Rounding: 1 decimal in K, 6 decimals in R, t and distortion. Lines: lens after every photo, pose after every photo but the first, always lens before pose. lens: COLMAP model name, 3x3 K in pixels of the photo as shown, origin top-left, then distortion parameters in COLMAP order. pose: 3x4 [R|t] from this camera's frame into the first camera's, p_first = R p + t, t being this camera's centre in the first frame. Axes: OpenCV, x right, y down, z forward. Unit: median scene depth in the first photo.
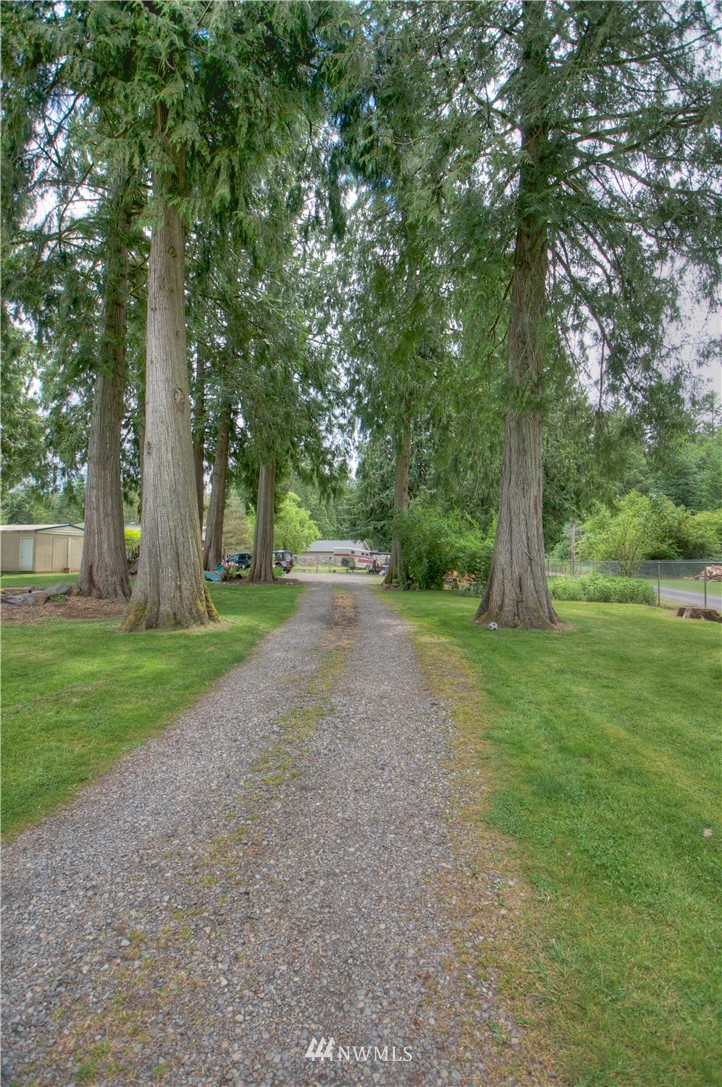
lens RADIAL K [[477.4, 0, 361.0], [0, 477.4, 543.5], [0, 0, 1]] dist [0.001578, -0.015745]
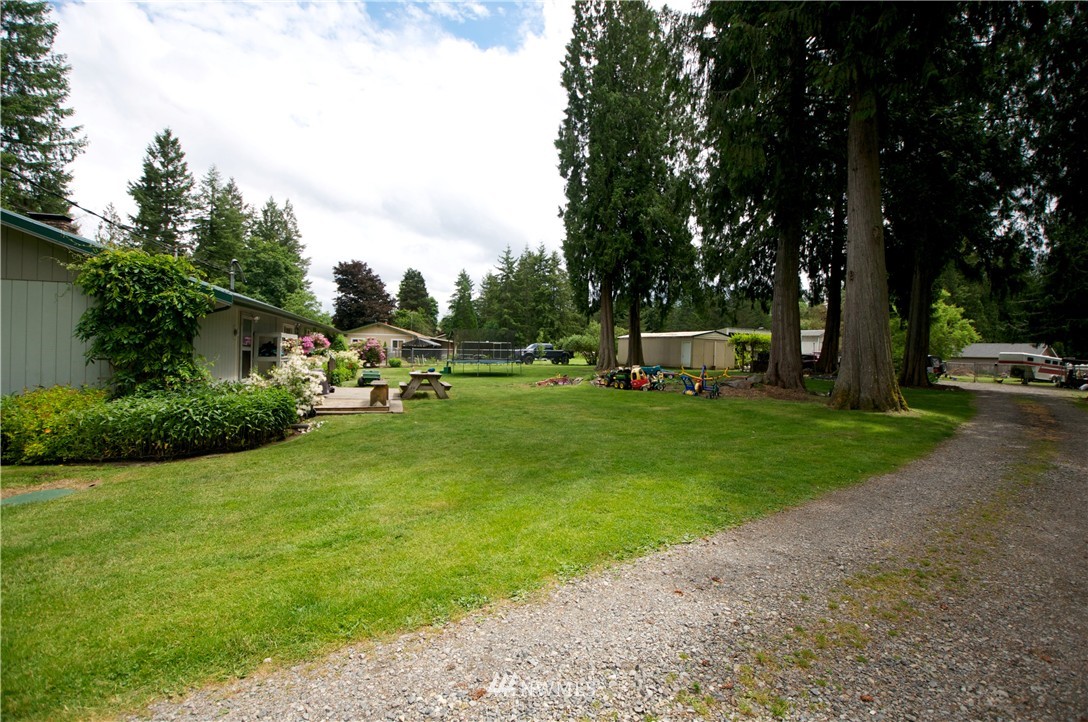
lens RADIAL K [[477.8, 0, 556.5], [0, 477.8, 359.2], [0, 0, 1]] dist [0.001578, -0.015745]
pose [[0.698163, 0.021719, -0.715609, -0.018580], [-0.002662, 0.999612, 0.027742, -0.000228], [0.715934, -0.017463, 0.697950, -0.171633]]
